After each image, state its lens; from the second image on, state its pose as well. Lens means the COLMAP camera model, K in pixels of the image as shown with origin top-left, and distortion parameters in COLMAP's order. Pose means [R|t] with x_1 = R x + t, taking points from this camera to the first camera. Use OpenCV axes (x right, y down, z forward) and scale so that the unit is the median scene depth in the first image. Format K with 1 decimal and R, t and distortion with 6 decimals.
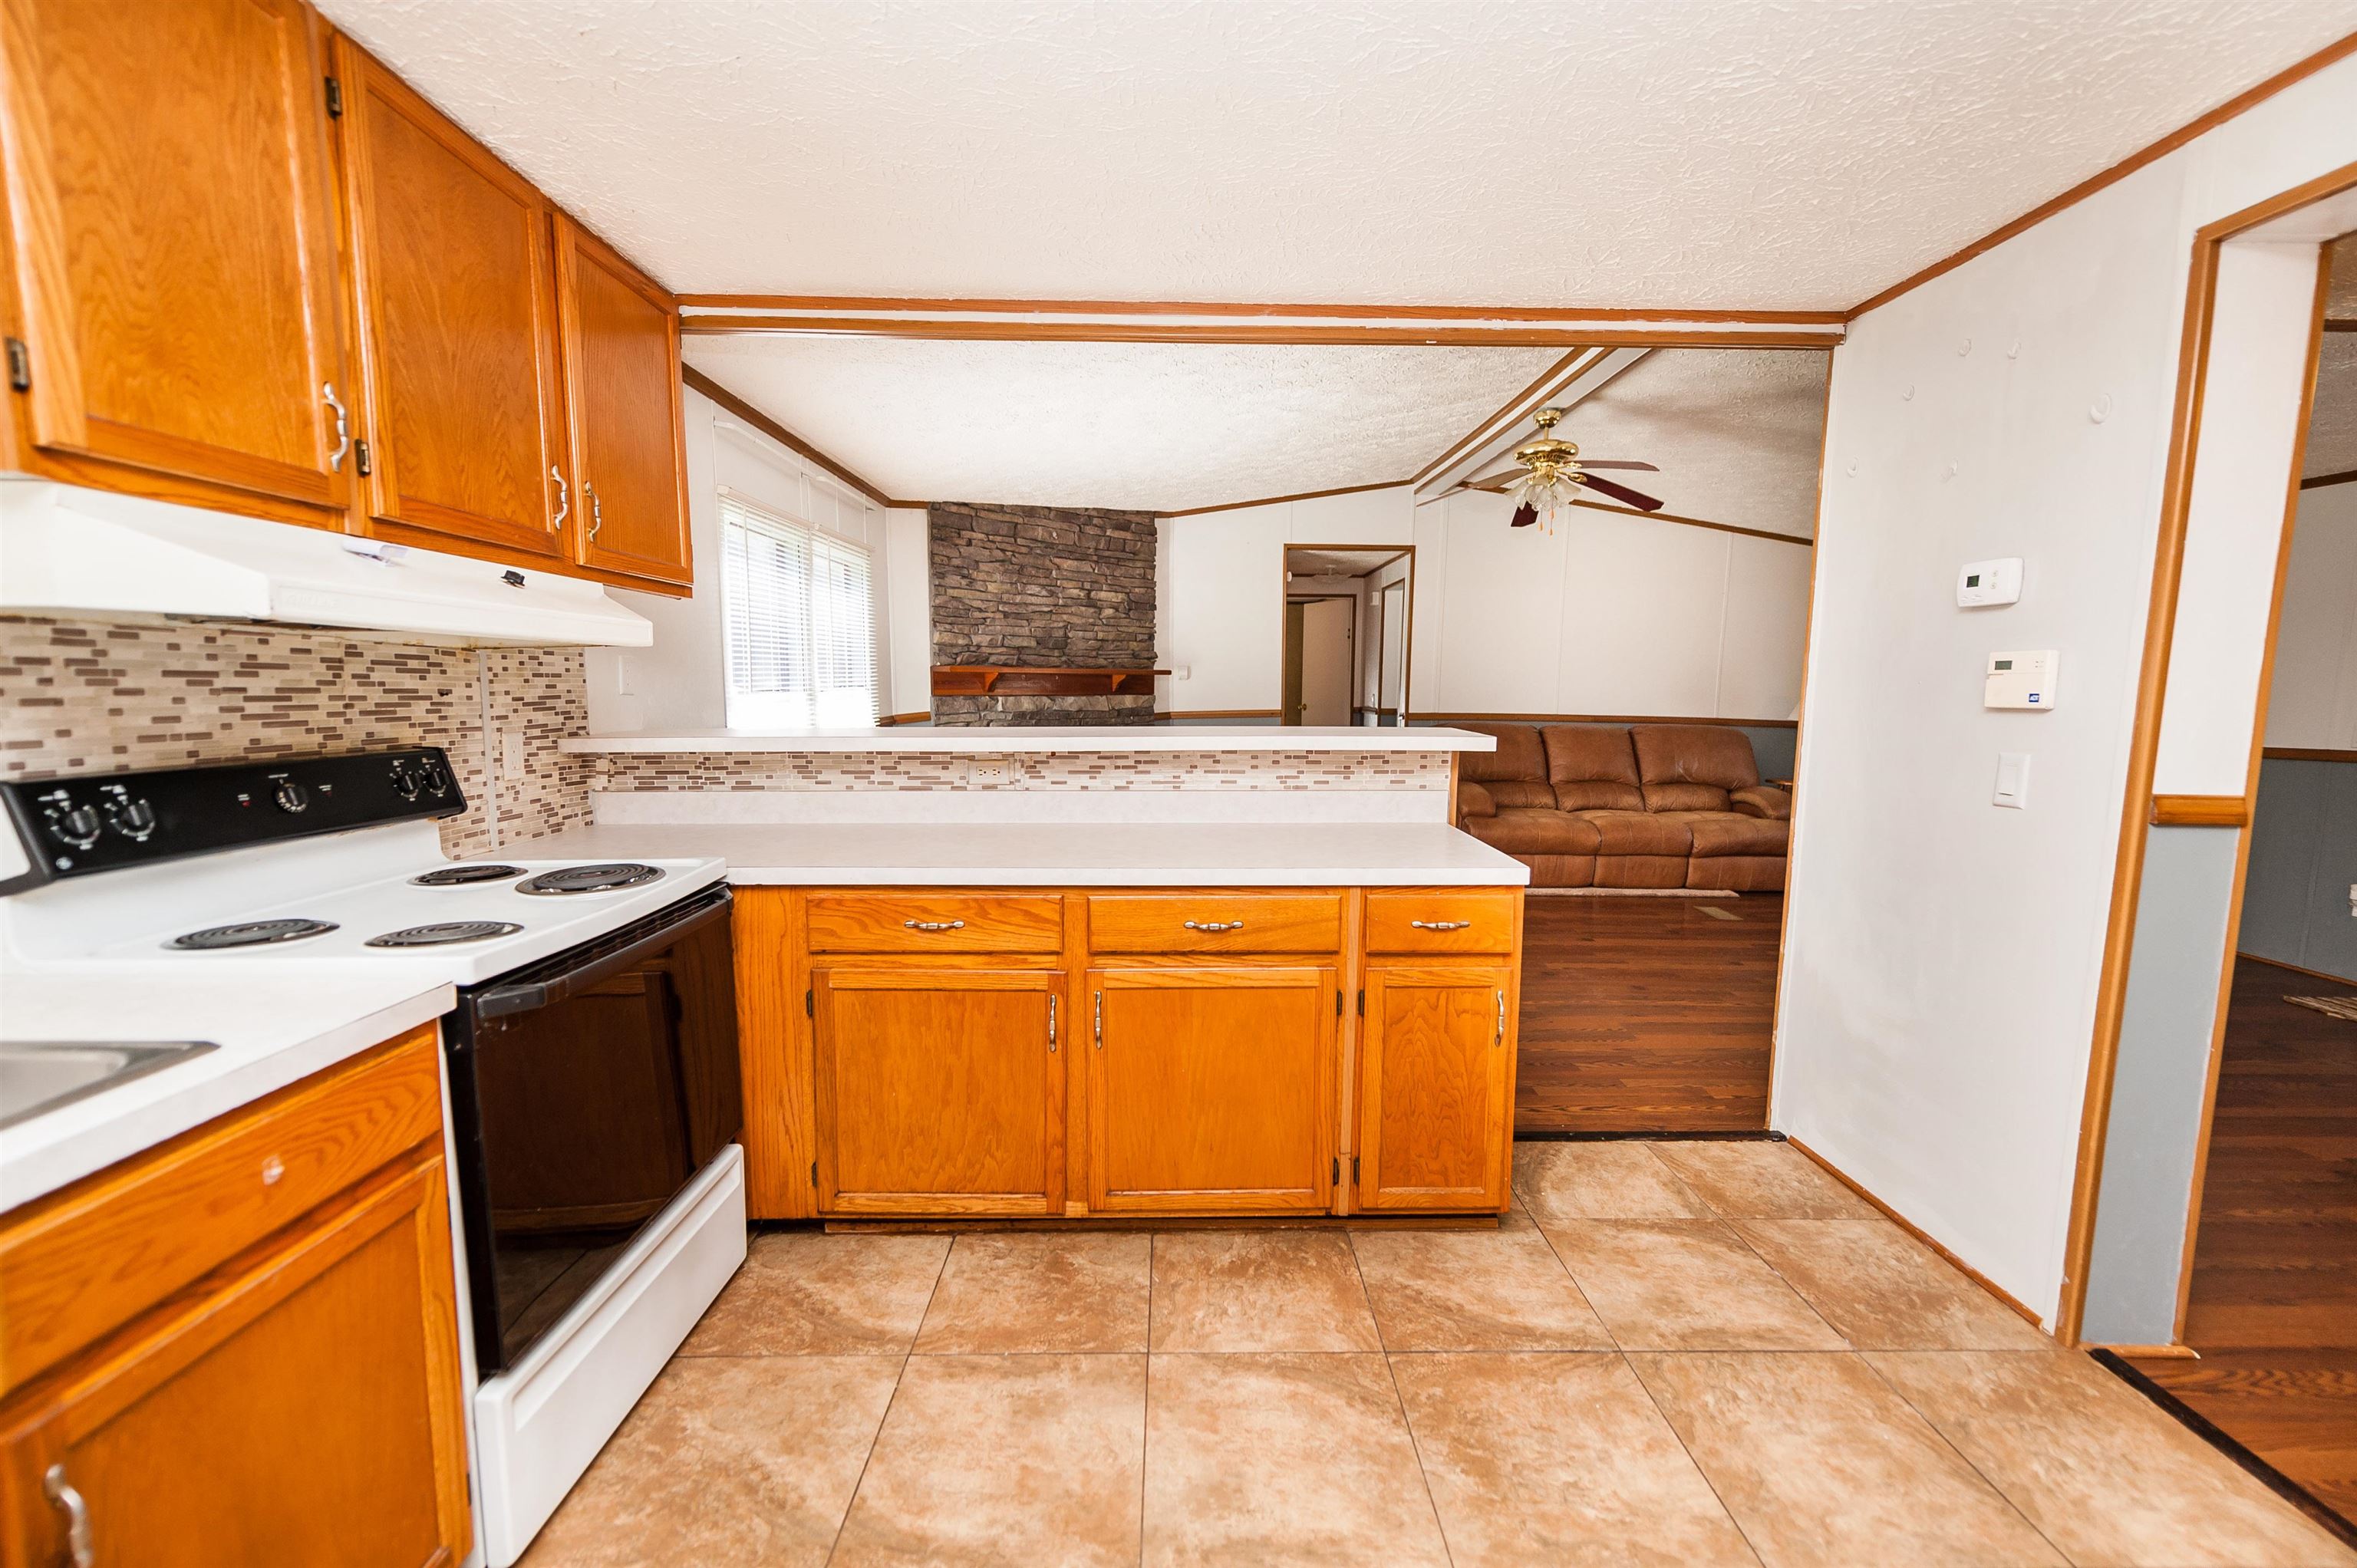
lens RADIAL K [[947.5, 0, 1185.4], [0, 947.5, 786.2], [0, 0, 1]] dist [0.015073, -0.007941]
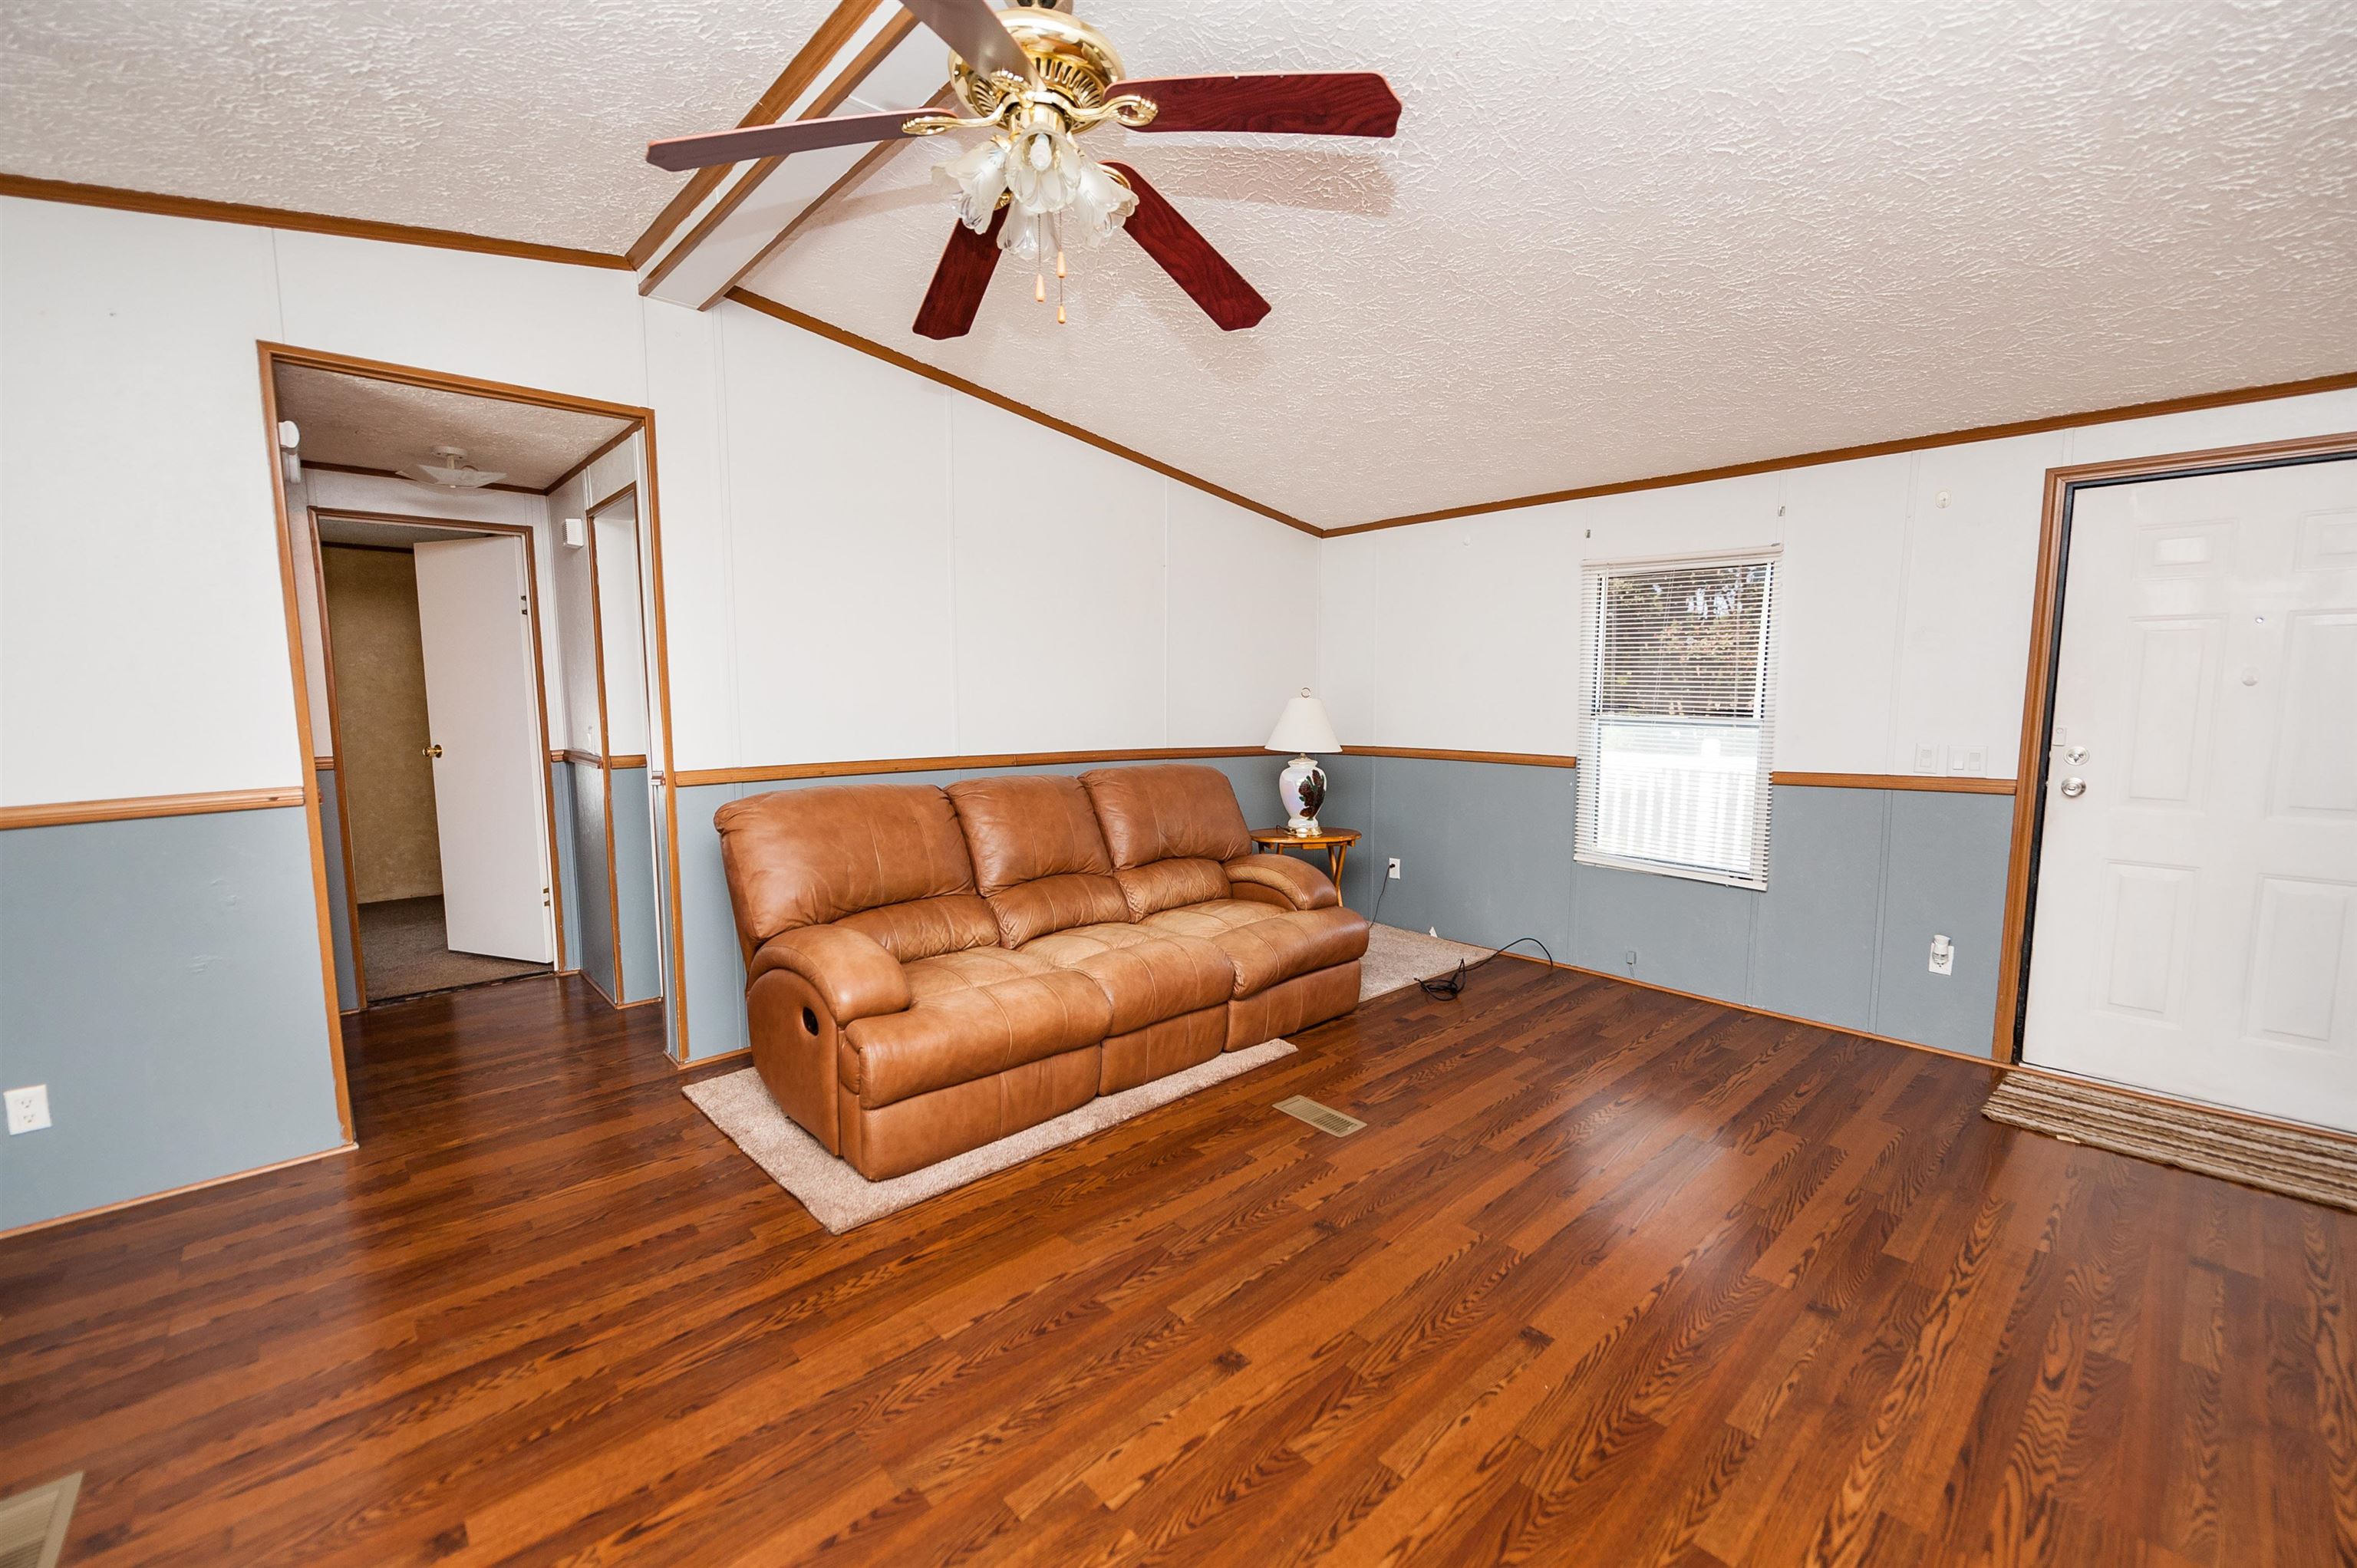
lens RADIAL K [[960.8, 0, 1186.4], [0, 960.8, 786.2], [0, 0, 1]] dist [0.017040, -0.008086]
pose [[0.754955, -0.079296, 0.650965, 0.130084], [0.083630, 0.996199, 0.024361, -0.067297], [-0.650422, 0.036049, 0.758717, 0.531306]]
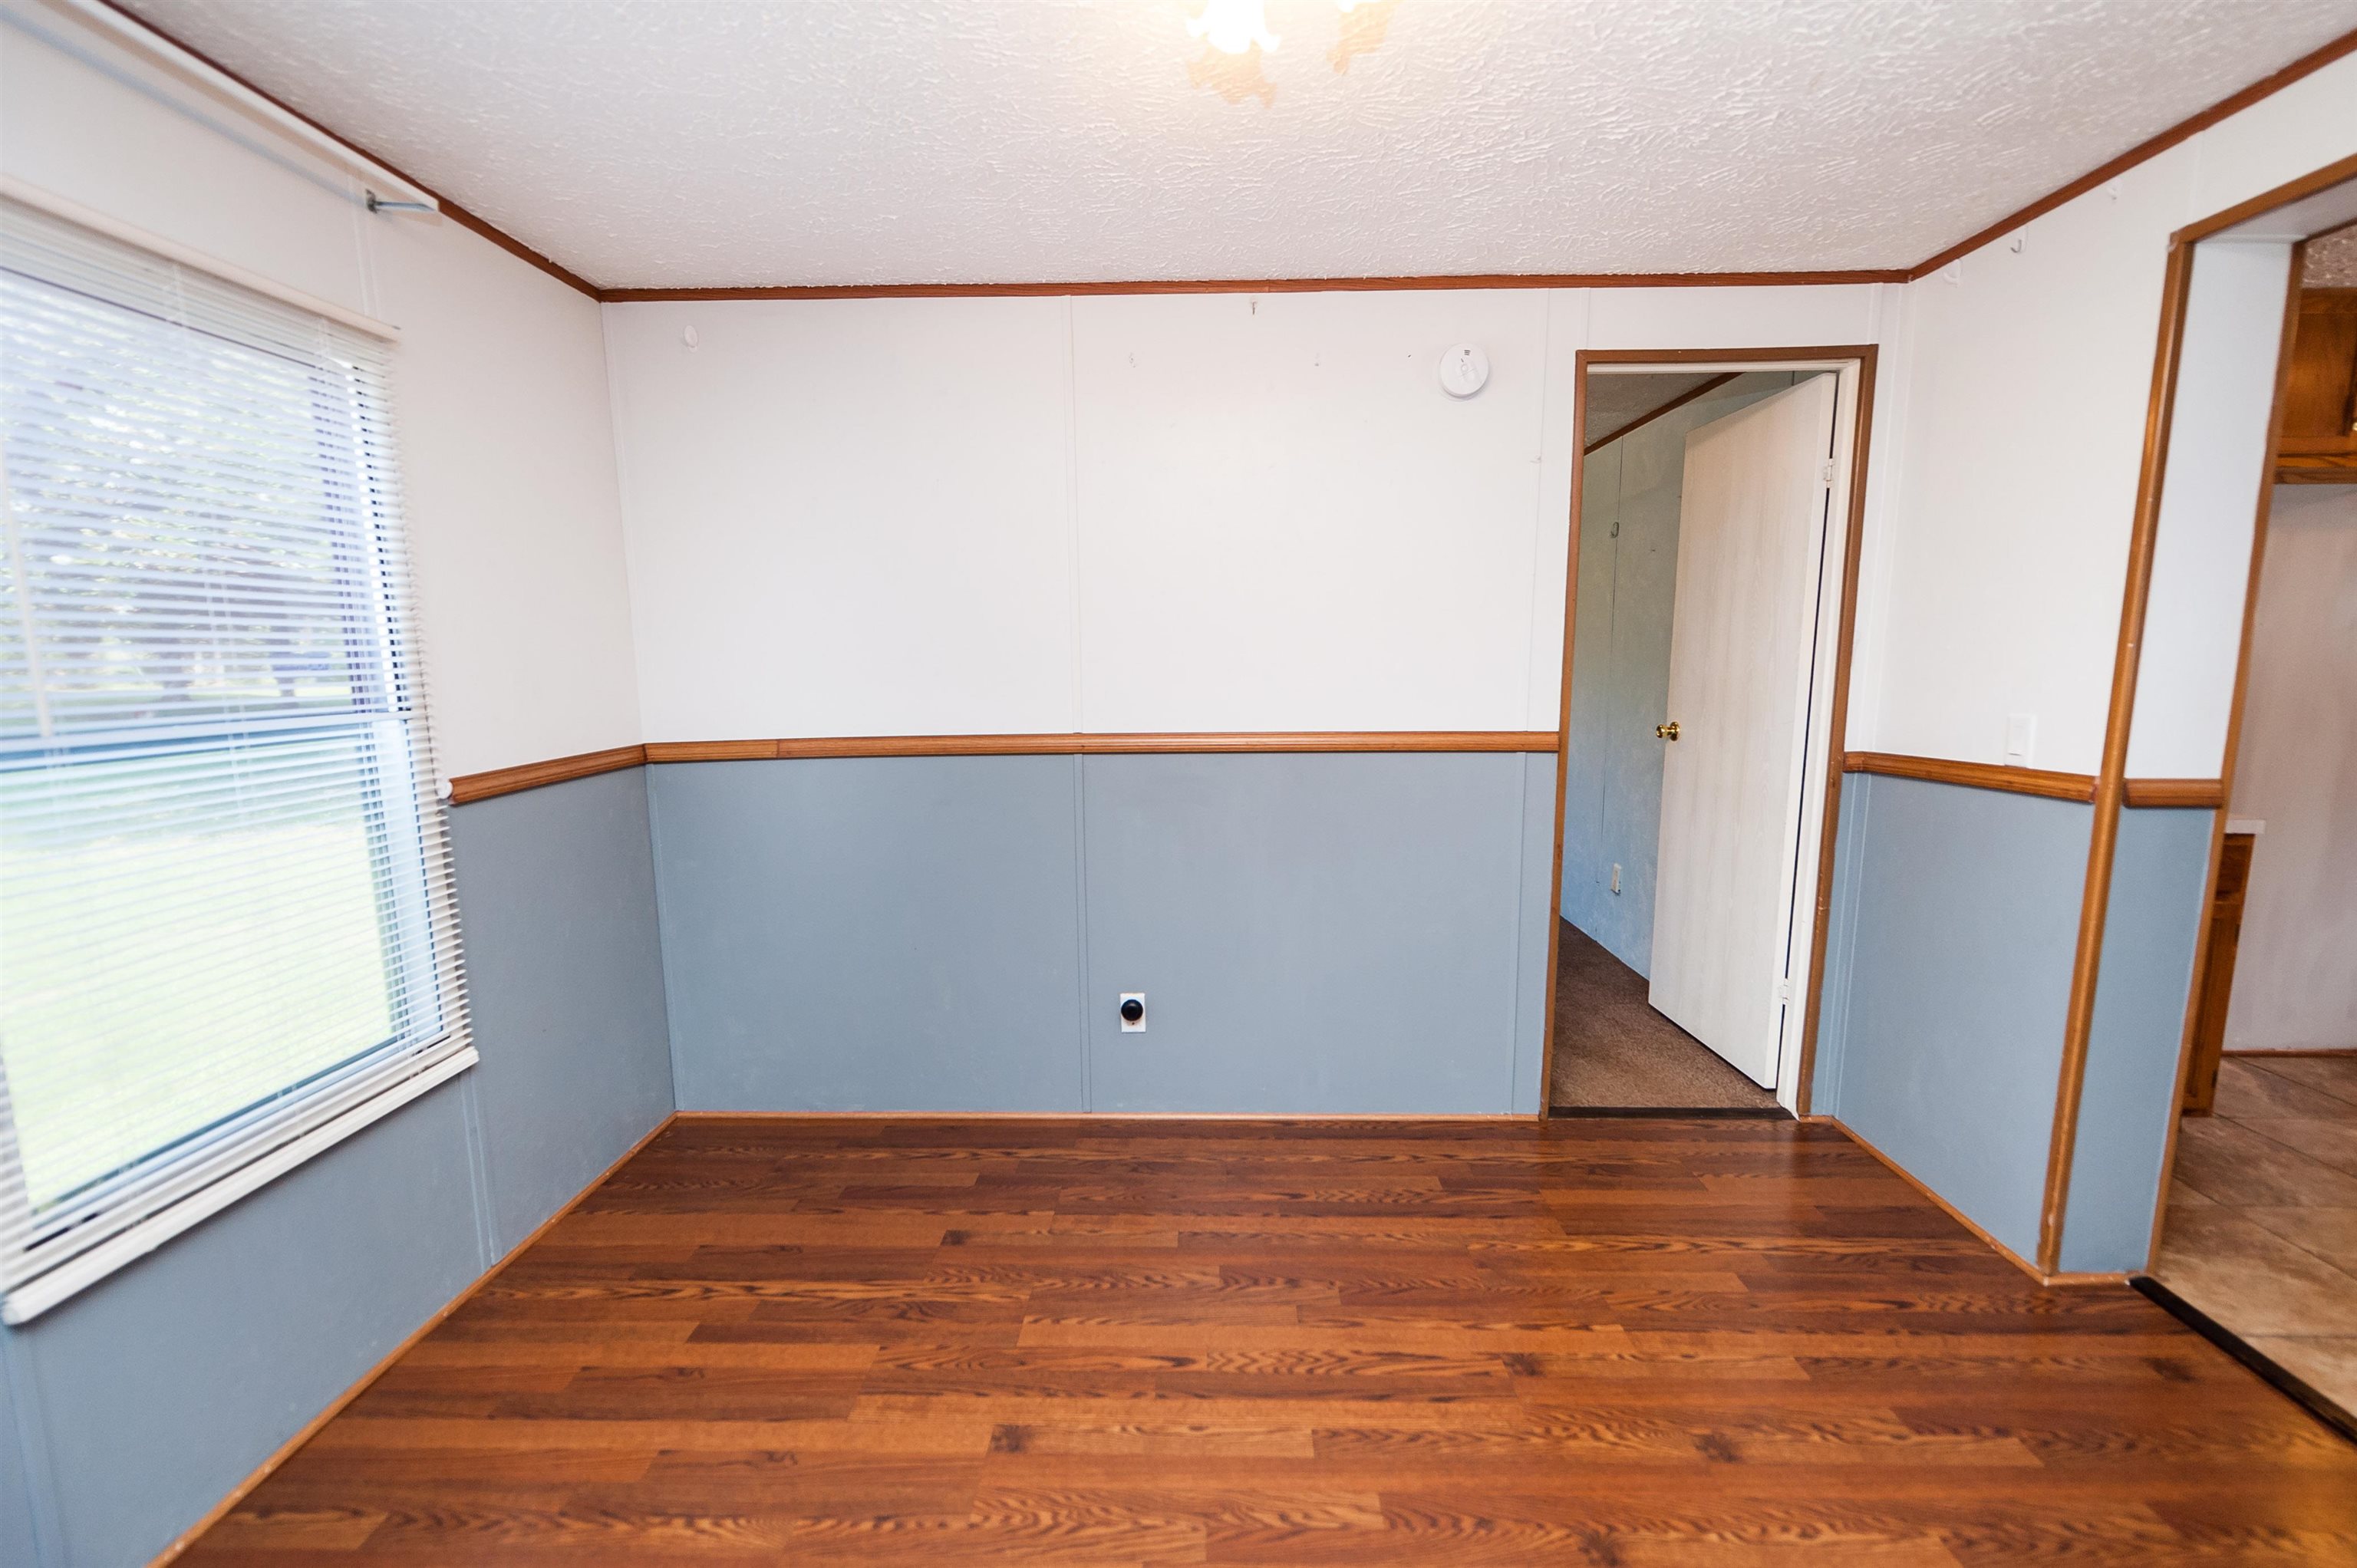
lens RADIAL K [[960.8, 0, 1186.4], [0, 960.8, 786.2], [0, 0, 1]] dist [0.017040, -0.008086]
pose [[-0.998421, -0.008712, 0.055487, 0.347677], [0.005413, 0.968373, 0.249449, -0.103655], [-0.055905, 0.249356, -0.966797, 0.904756]]
